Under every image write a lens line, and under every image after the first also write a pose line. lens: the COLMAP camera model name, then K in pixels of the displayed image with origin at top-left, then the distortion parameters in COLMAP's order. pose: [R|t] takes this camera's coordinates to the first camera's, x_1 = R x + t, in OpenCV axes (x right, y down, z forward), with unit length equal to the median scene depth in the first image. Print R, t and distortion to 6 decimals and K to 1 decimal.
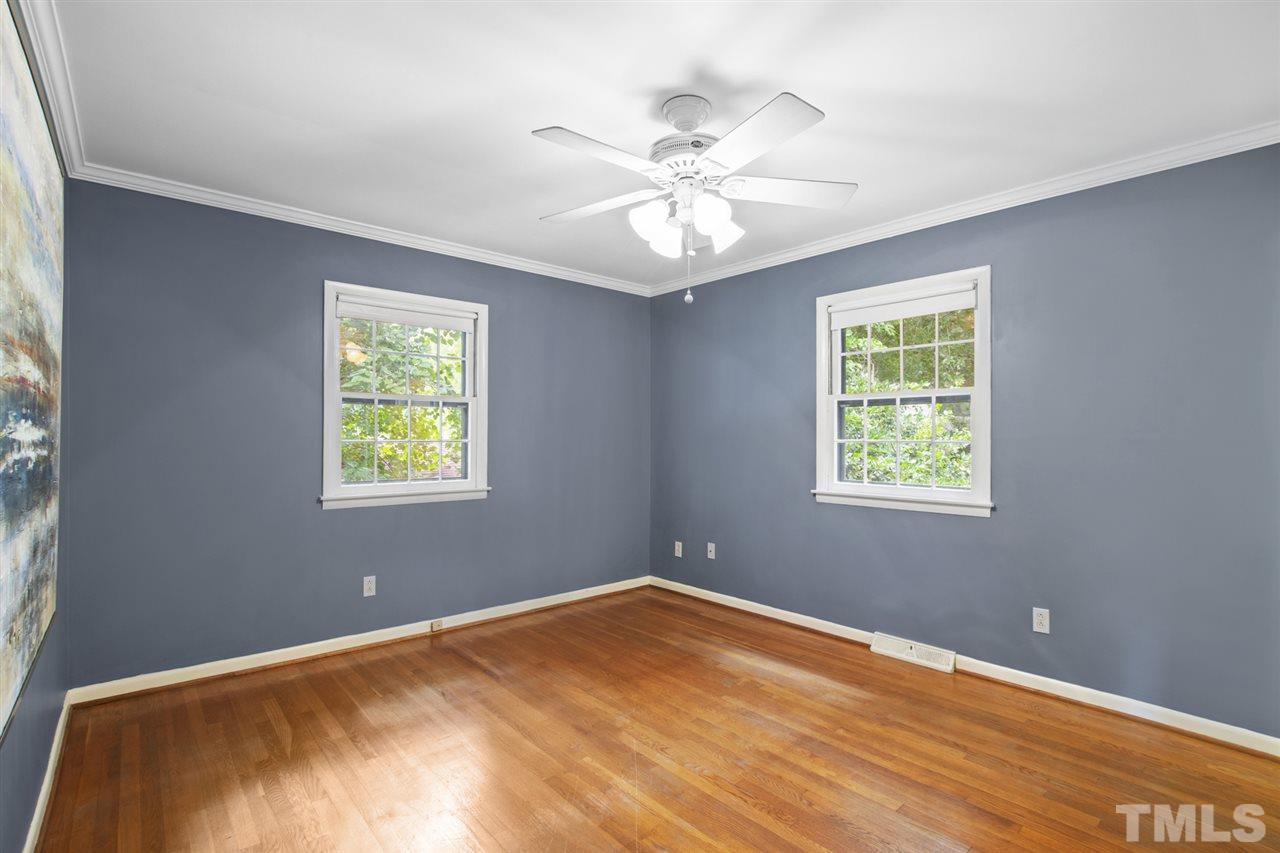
lens RADIAL K [[580.3, 0, 646.0], [0, 580.3, 416.9], [0, 0, 1]] dist [-0.028559, 0.000439]
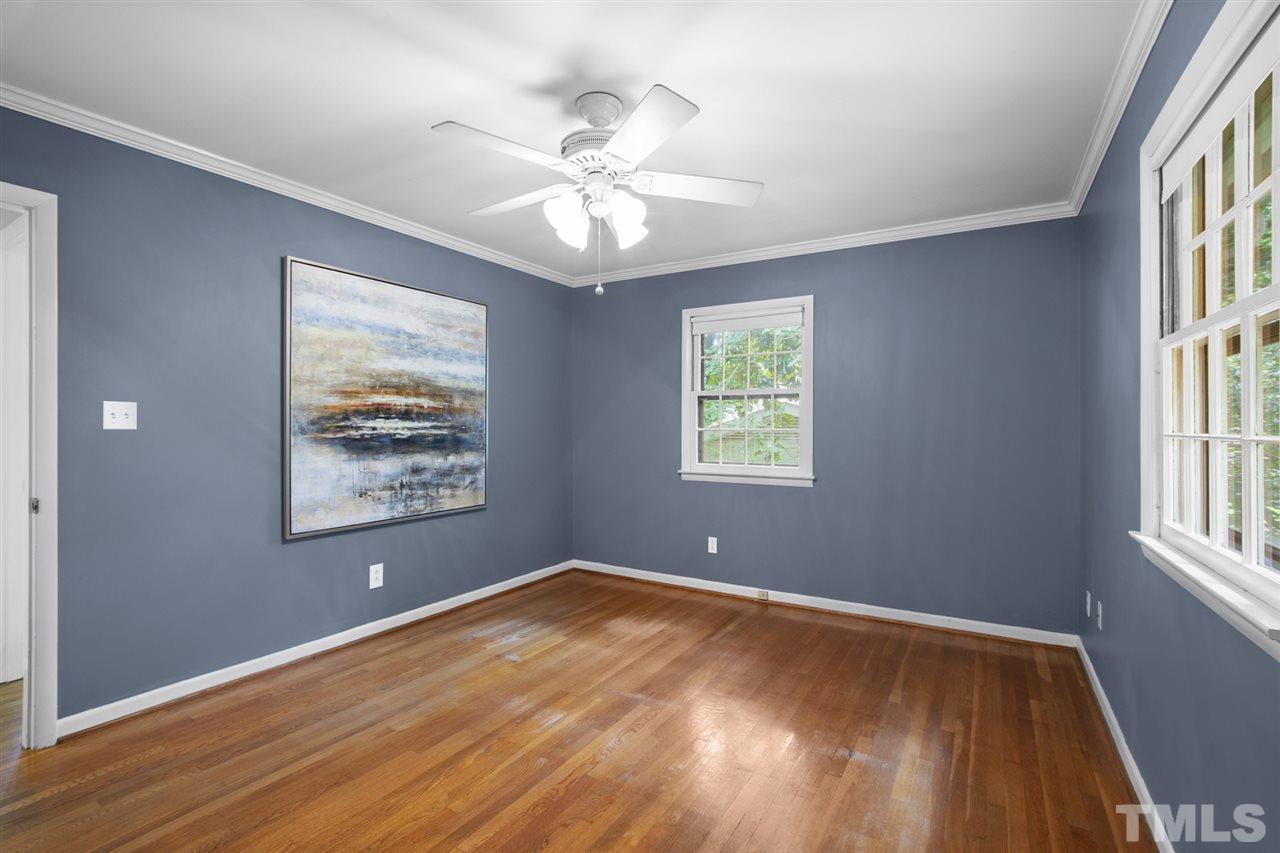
lens RADIAL K [[567.7, 0, 647.6], [0, 567.7, 426.6], [0, 0, 1]] dist [-0.021636, 0.000621]
pose [[0.315702, -0.004692, -0.948847, 0.702952], [0.026994, 0.999627, 0.004038, 0.028538], [0.948474, -0.026888, 0.315711, 0.519475]]
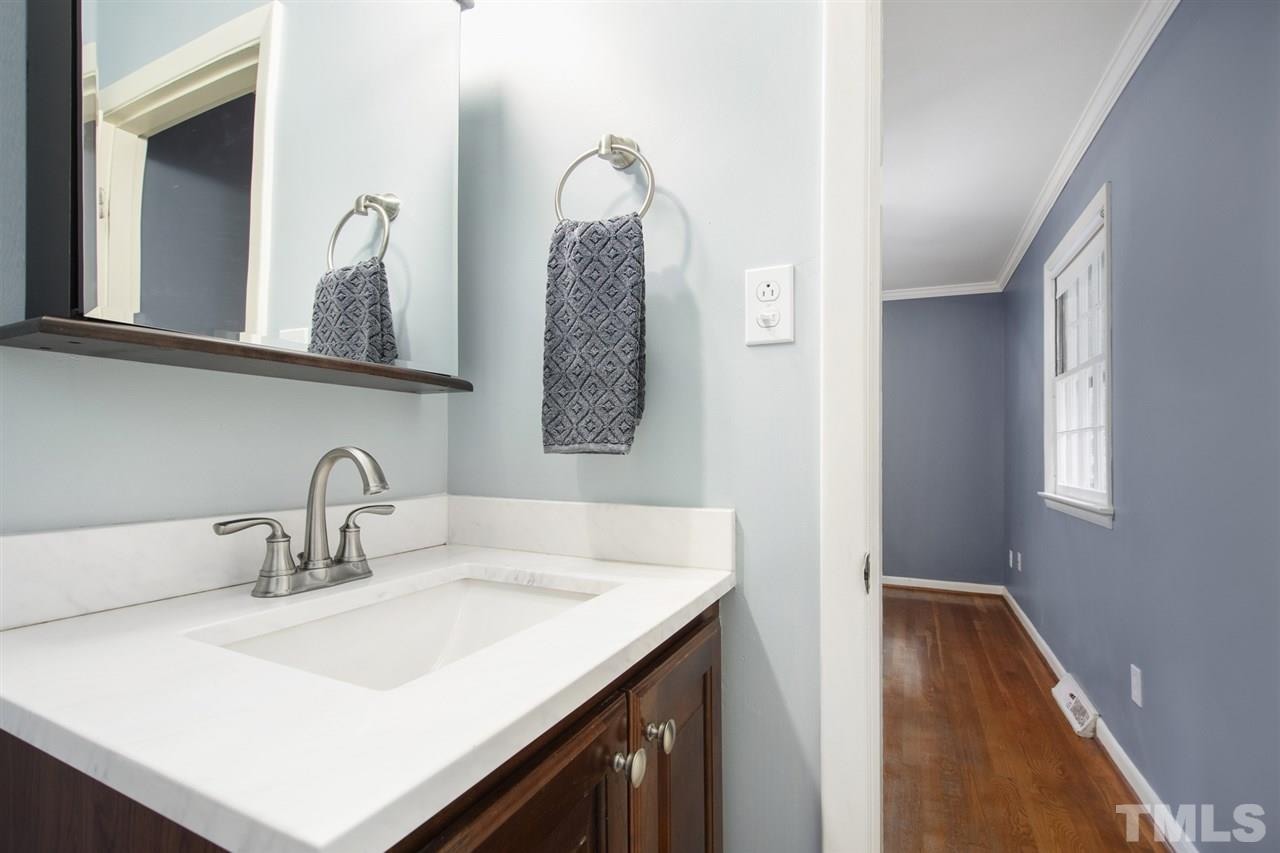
lens RADIAL K [[528.3, 0, 612.8], [0, 528.3, 455.4], [0, 0, 1]] dist [-0.001729, -0.000099]
pose [[0.346032, -0.007022, -0.938196, 0.894848], [0.032082, 0.999476, 0.004352, 0.058604], [0.937674, -0.031605, 0.346076, 0.200344]]
